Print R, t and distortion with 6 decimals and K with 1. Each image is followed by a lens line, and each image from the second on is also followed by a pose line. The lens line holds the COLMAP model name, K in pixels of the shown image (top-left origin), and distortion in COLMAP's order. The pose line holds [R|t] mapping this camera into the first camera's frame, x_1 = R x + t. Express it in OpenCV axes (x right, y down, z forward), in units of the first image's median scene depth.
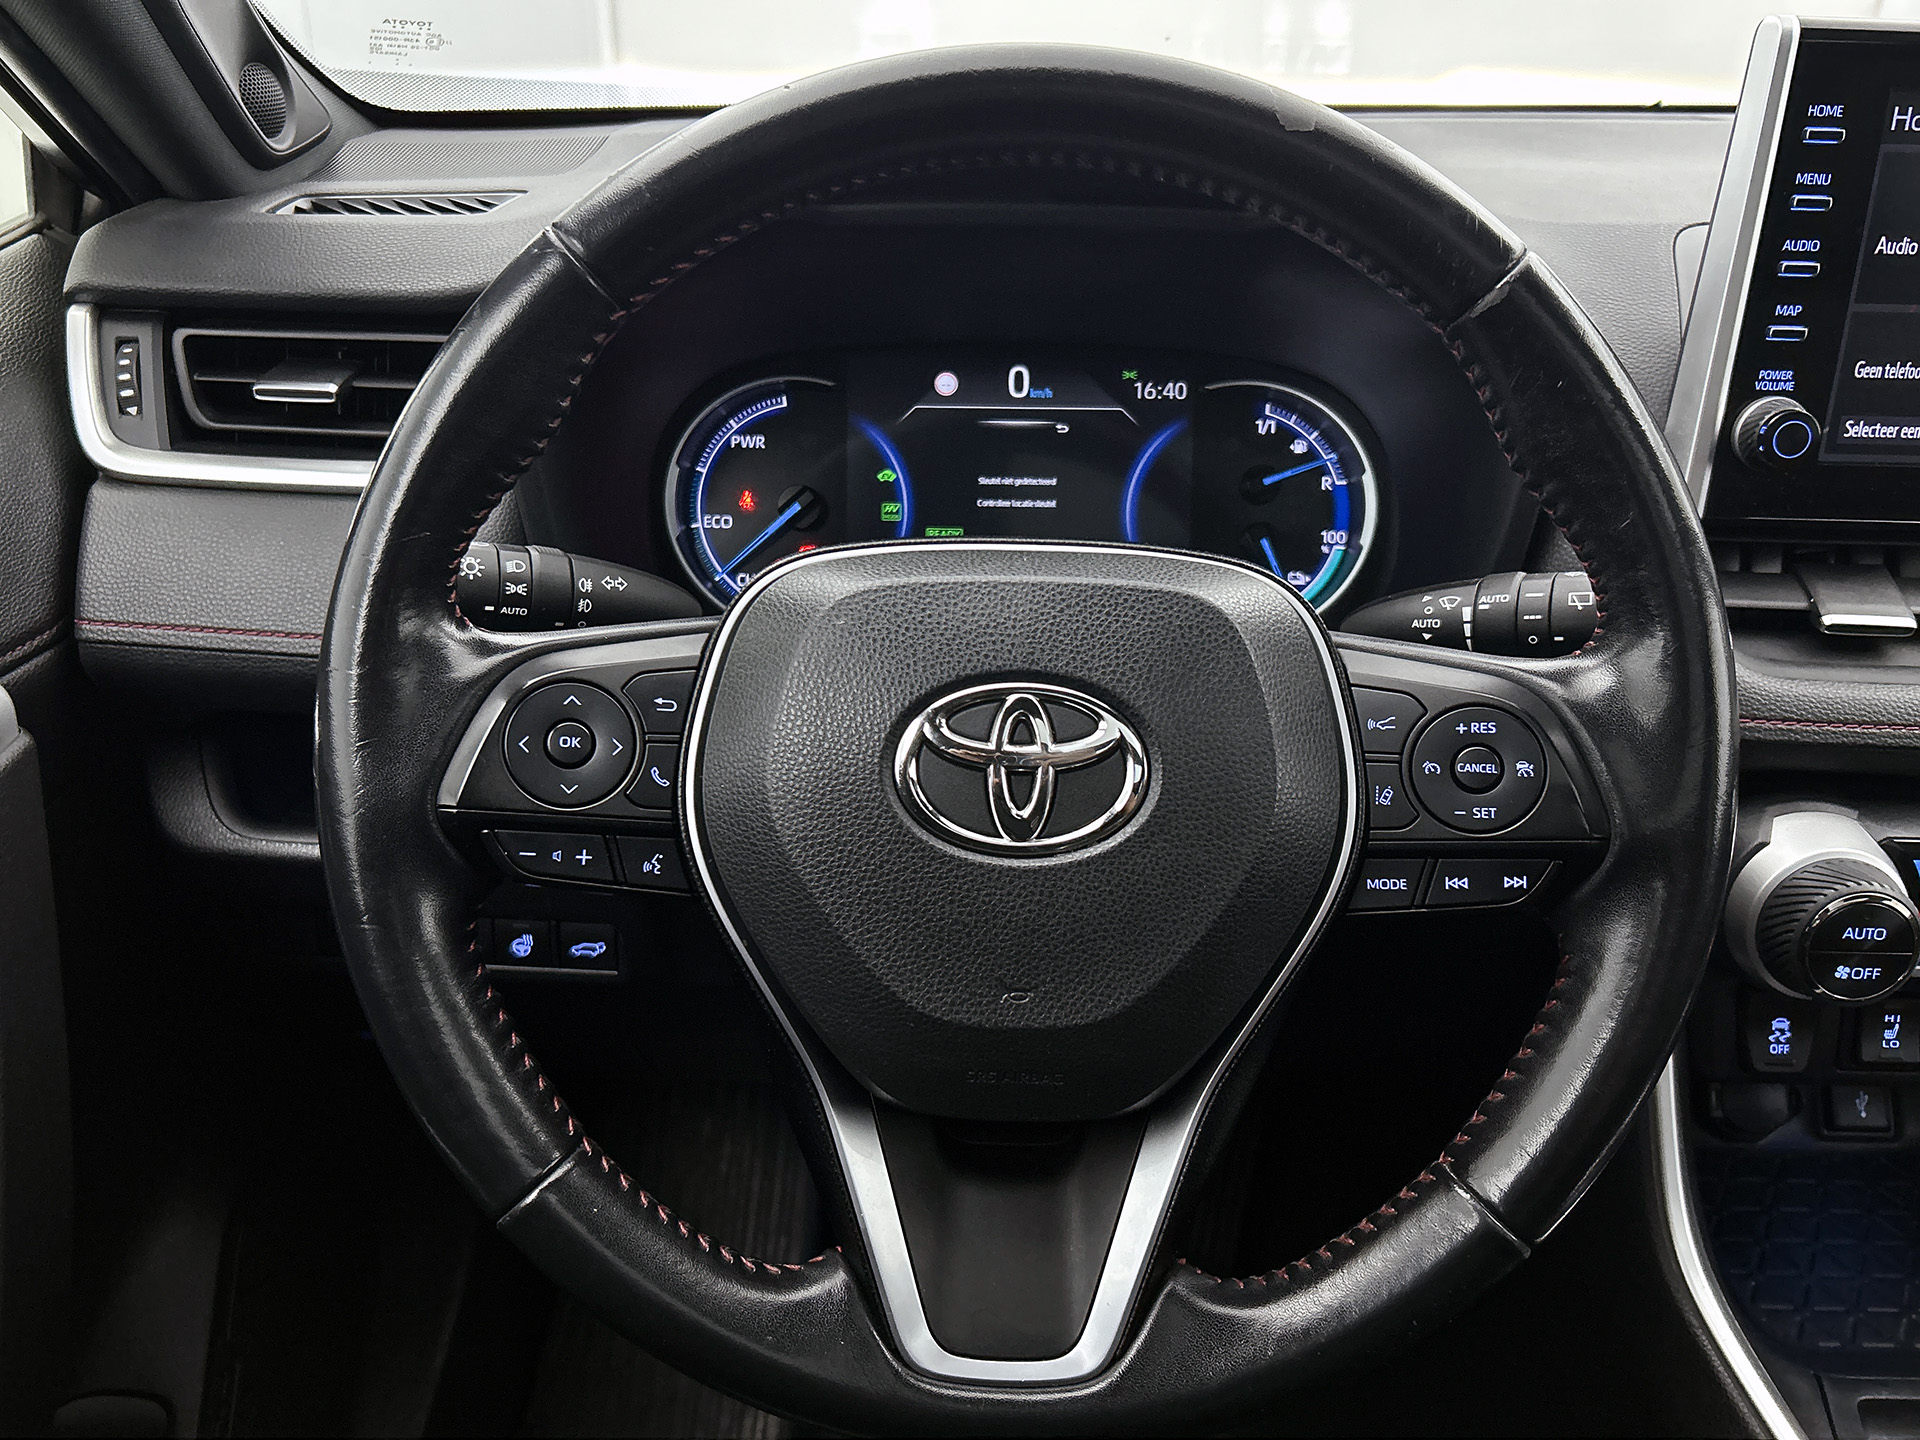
lens RADIAL K [[1649.9, 0, 948.3], [0, 1649.9, 735.4], [0, 0, 1]] dist [0.058130, -0.064583]
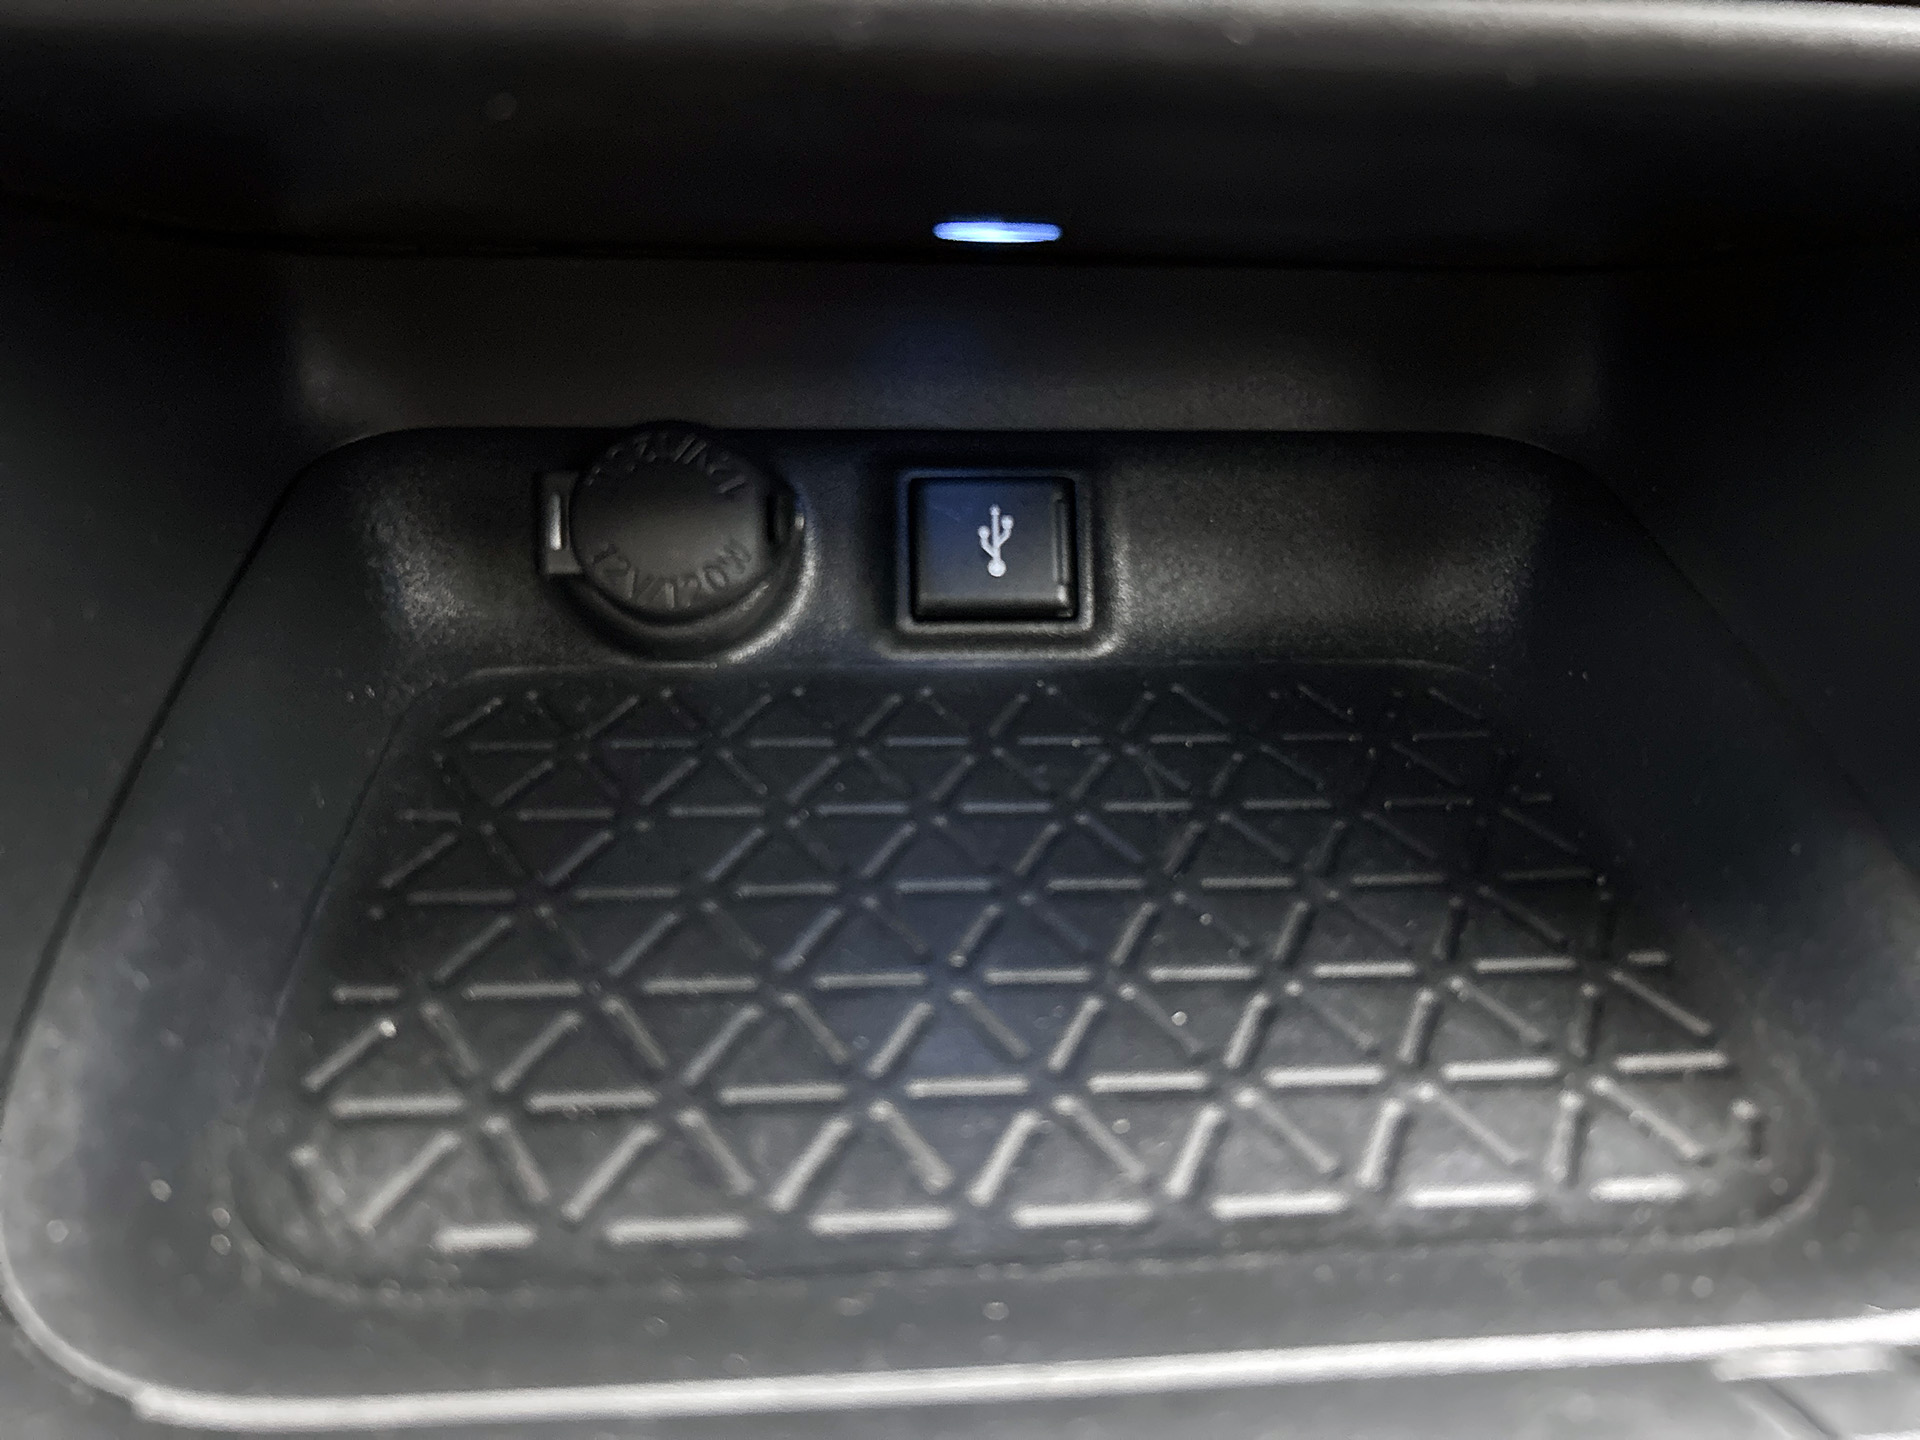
lens RADIAL K [[1482.6, 0, 958.9], [0, 1482.6, 723.3], [0, 0, 1]] dist [0.052019, -0.067574]
pose [[0.993400, -0.044119, 0.105874, 0.559422], [0.038918, 0.997955, 0.050700, 0.271541], [-0.107894, -0.046245, 0.993086, 0.745076]]
